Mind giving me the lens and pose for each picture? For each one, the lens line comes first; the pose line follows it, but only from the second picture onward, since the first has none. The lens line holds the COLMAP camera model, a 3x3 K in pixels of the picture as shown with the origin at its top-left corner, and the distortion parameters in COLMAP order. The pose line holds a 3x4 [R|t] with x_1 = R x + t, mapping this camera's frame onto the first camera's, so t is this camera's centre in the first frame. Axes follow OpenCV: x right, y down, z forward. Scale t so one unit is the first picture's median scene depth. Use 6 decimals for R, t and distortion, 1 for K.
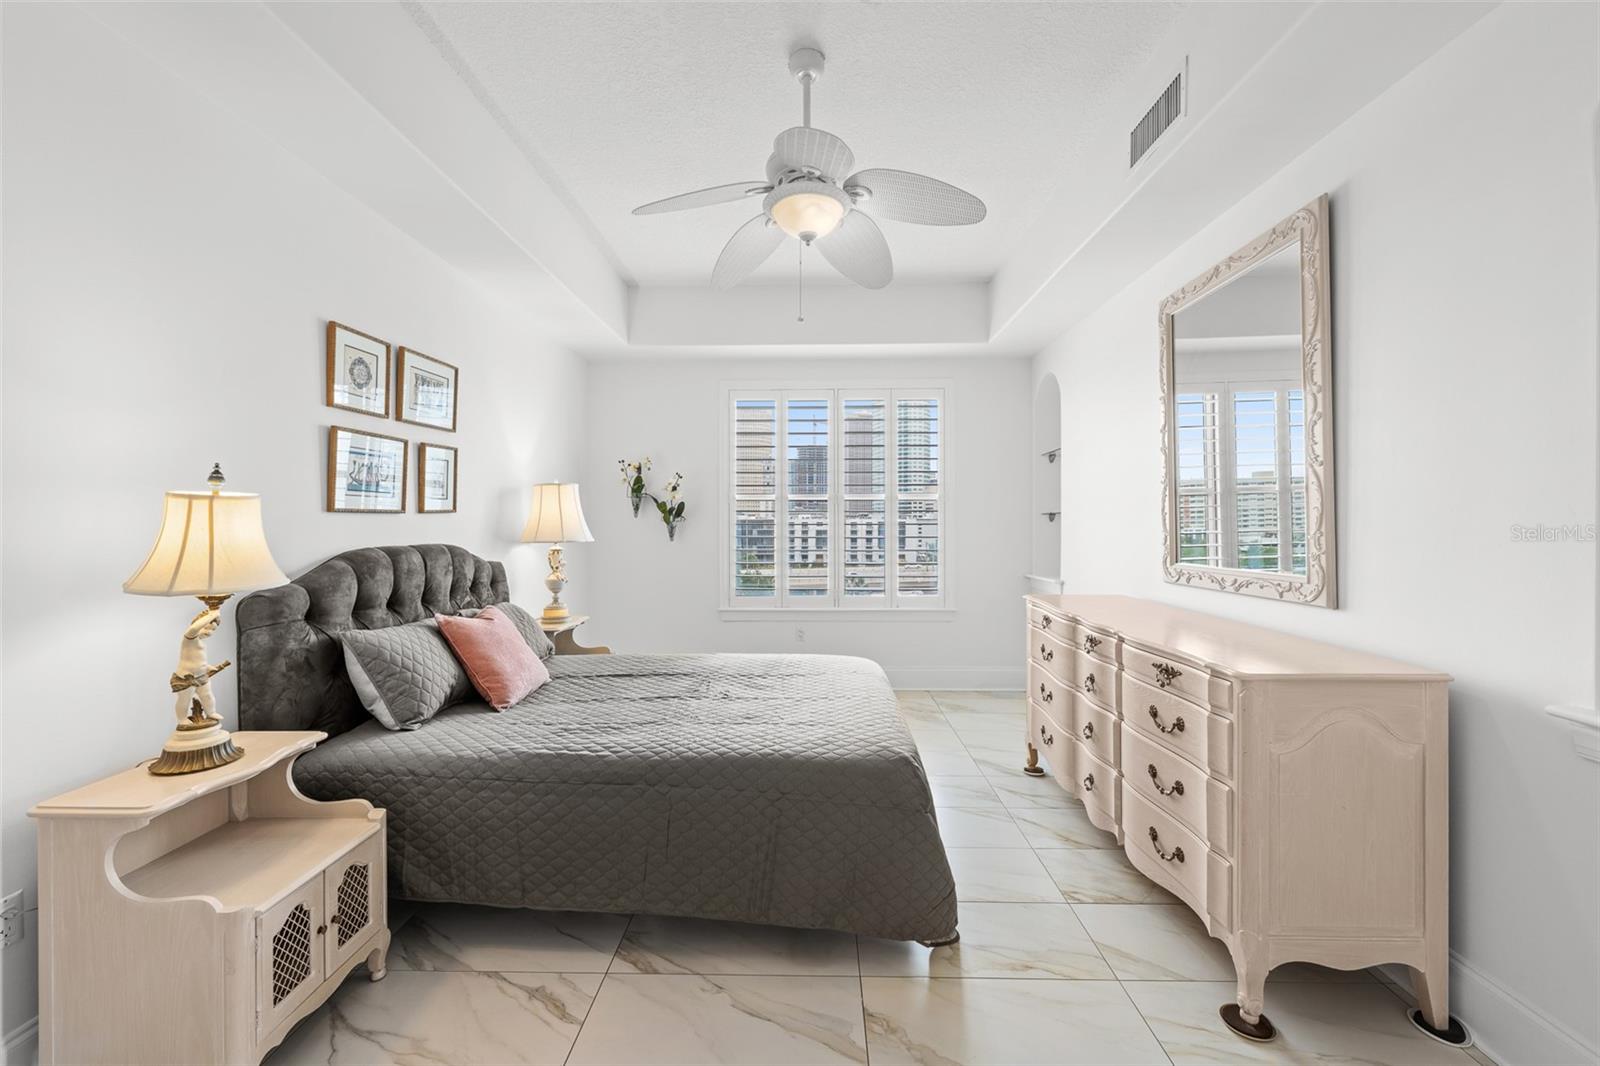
lens RADIAL K [[640.3, 0, 799.9], [0, 640.3, 525.2], [0, 0, 1]] dist [-0.006434, 0.000074]
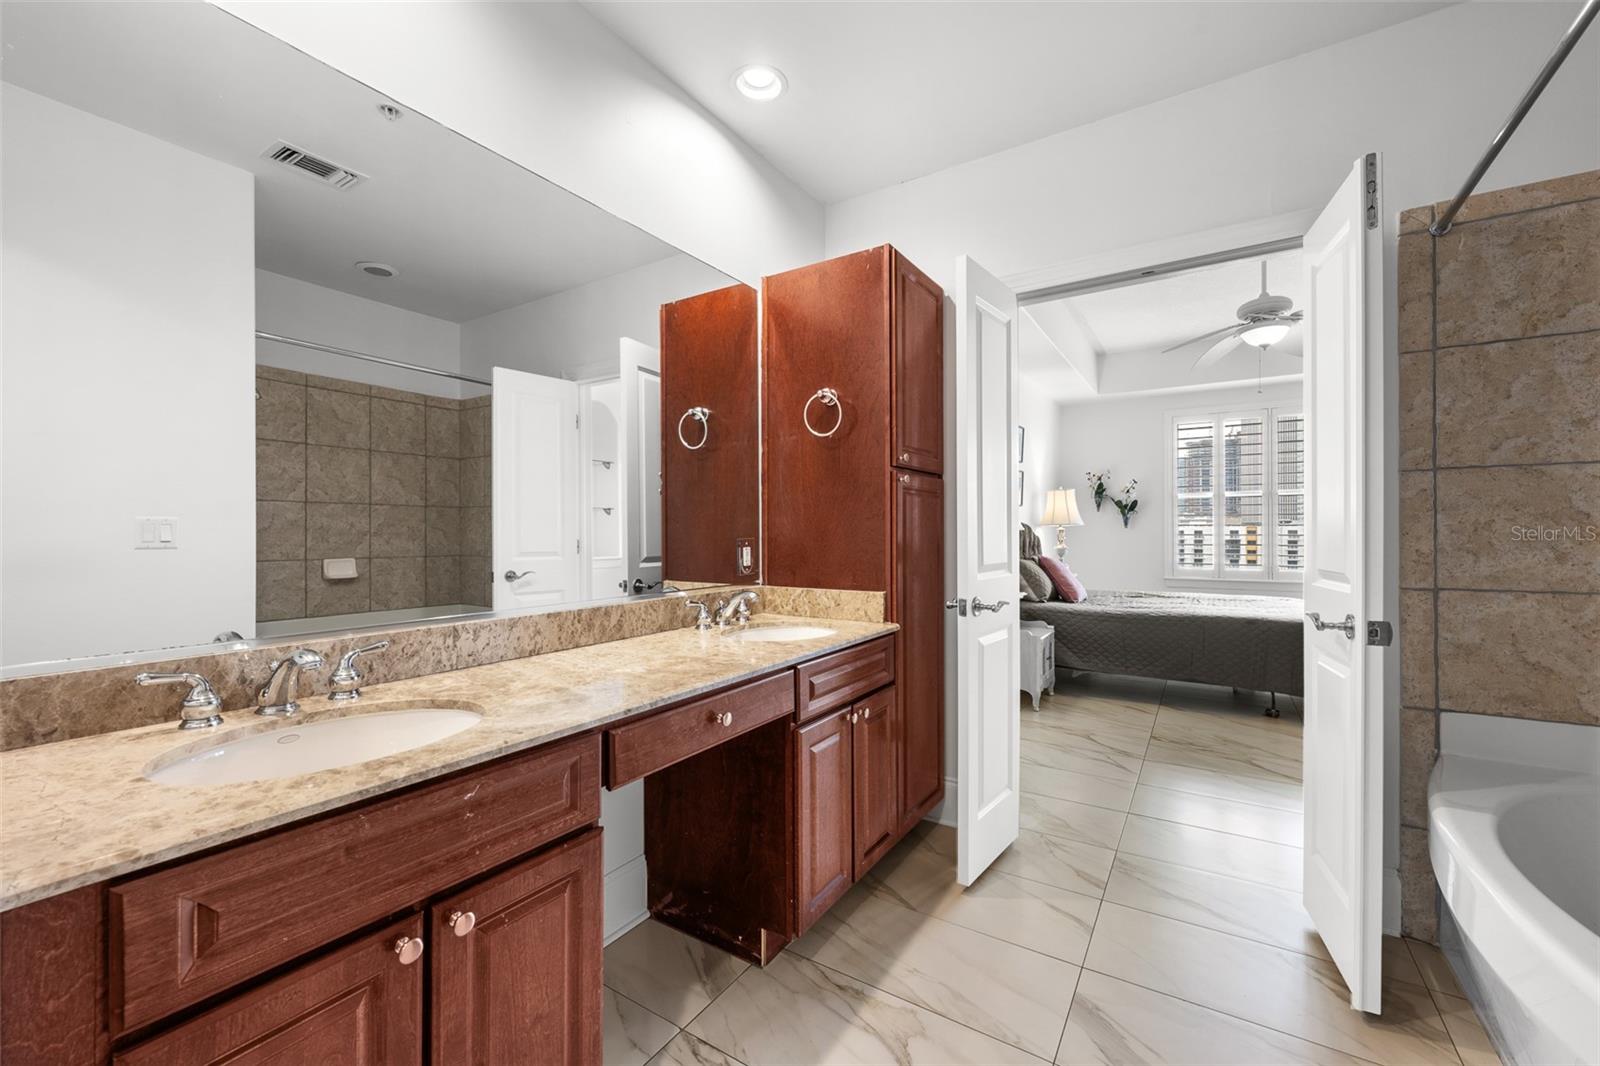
lens RADIAL K [[640.3, 0, 800.8], [0, 640.3, 539.2], [0, 0, 1]] dist [-0.006434, 0.000074]
pose [[0.854765, -0.000306, -0.519014, -0.082241], [0.002638, 0.999989, 0.003755, 0.042610], [0.519008, -0.004579, 0.854757, -0.583223]]
